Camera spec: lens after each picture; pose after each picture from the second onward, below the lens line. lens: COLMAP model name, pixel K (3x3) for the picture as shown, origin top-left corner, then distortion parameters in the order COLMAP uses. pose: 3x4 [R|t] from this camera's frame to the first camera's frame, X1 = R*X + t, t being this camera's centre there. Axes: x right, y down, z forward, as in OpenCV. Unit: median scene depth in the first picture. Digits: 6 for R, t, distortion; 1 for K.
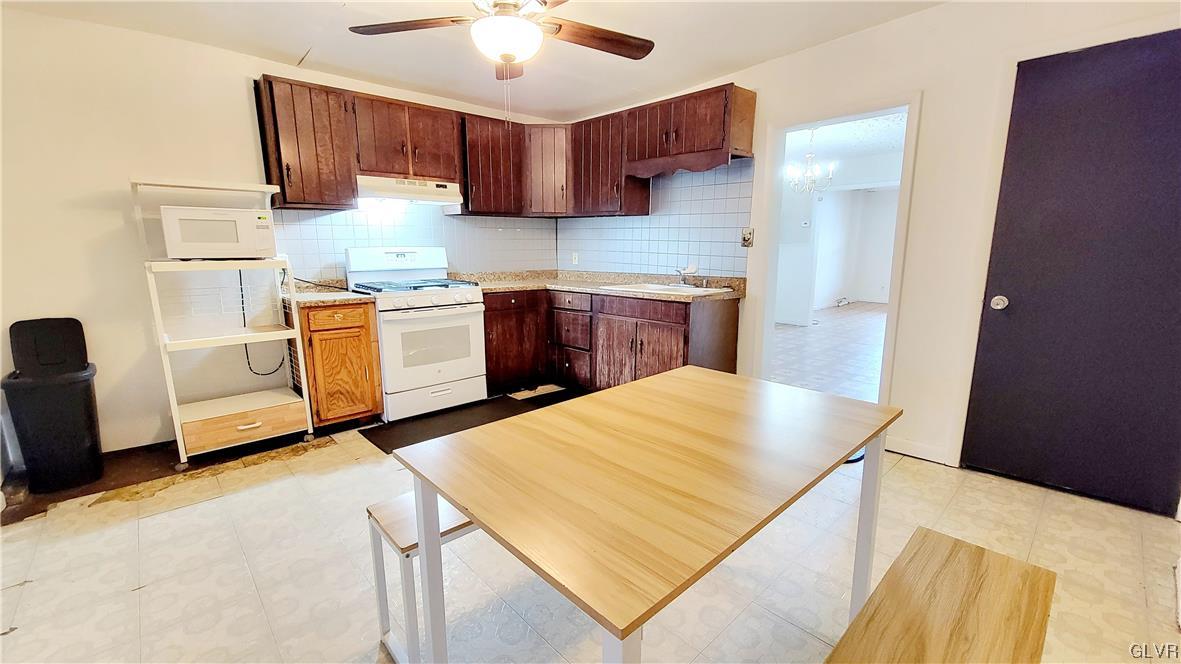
lens RADIAL K [[492.1, 0, 592.0], [0, 492.1, 333.9], [0, 0, 1]] dist [0.001919, -0.000083]
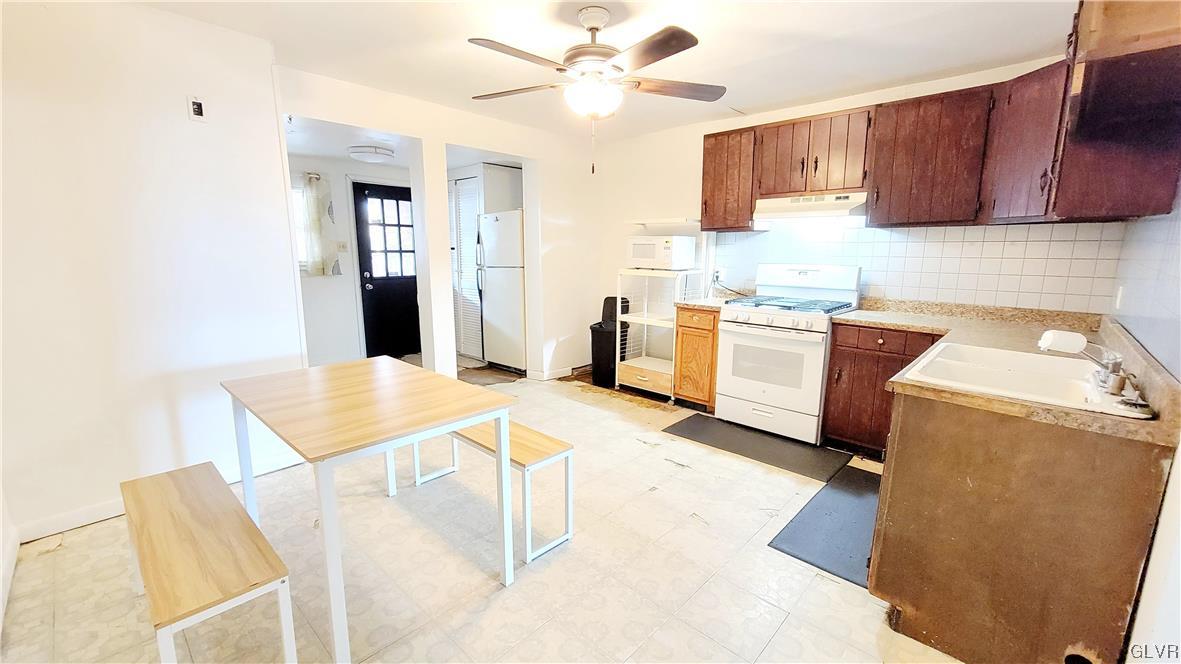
lens RADIAL K [[492.1, 0, 592.0], [0, 492.1, 333.9], [0, 0, 1]] dist [0.001919, -0.000083]
pose [[0.058600, 0.179106, -0.982083, 0.668503], [-0.181438, 0.969300, 0.165948, -0.148524], [0.981655, 0.168462, 0.089298, 0.600766]]
